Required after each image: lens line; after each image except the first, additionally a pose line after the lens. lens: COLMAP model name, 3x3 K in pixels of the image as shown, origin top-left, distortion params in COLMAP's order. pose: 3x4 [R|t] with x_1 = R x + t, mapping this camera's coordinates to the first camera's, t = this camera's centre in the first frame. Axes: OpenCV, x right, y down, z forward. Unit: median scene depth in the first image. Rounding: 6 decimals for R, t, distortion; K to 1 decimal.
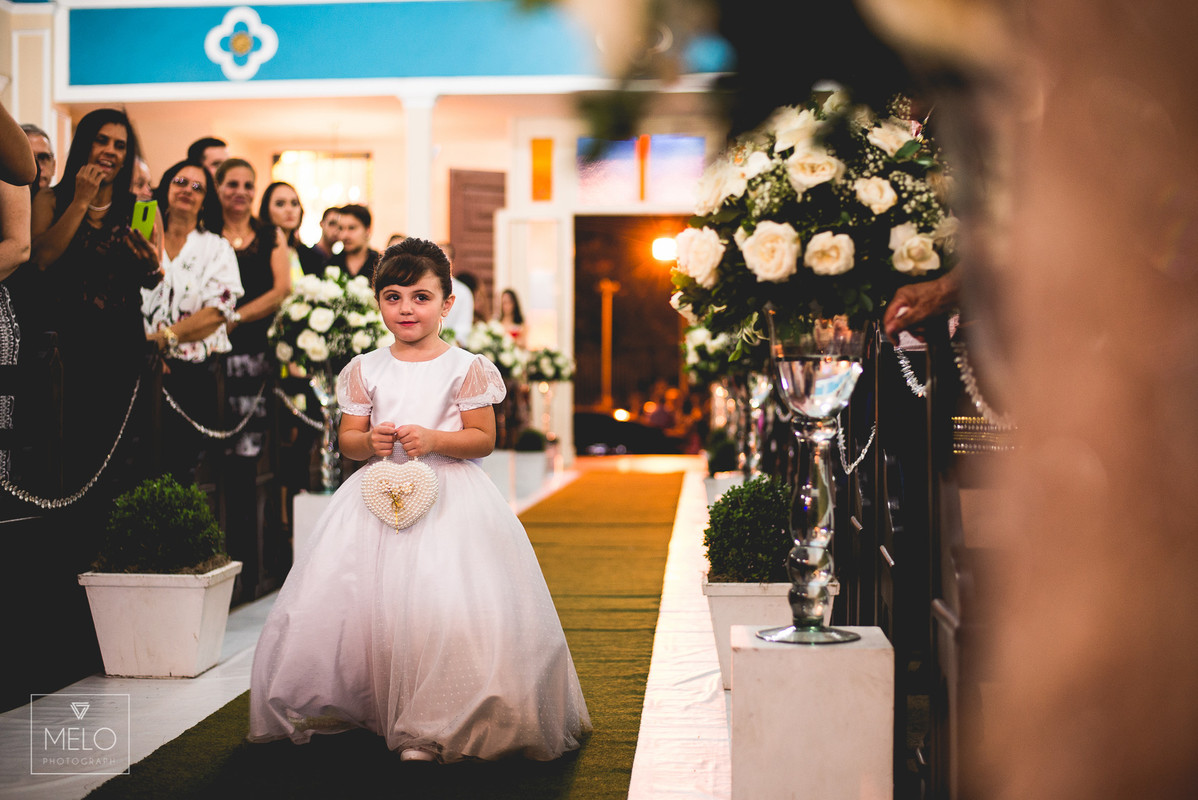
lens RADIAL K [[1822.7, 0, 599.0], [0, 1822.7, 400.0], [0, 0, 1]] dist [-0.103949, 0.061031]
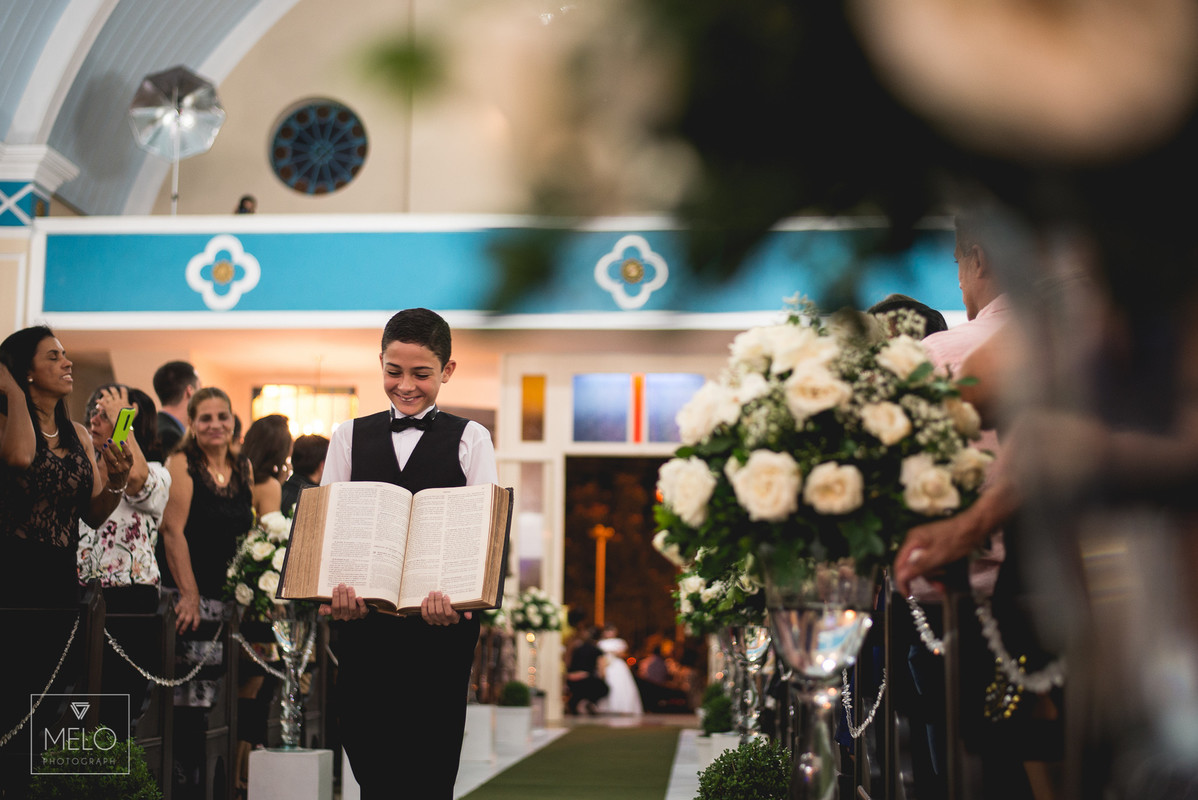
lens RADIAL K [[1822.7, 0, 599.0], [0, 1822.7, 400.0], [0, 0, 1]] dist [-0.103949, 0.061031]
pose [[0.999908, 0.013122, -0.003325, 0.014437], [-0.013453, 0.990567, -0.136368, -0.001251], [0.001505, 0.136400, 0.990653, 0.112174]]
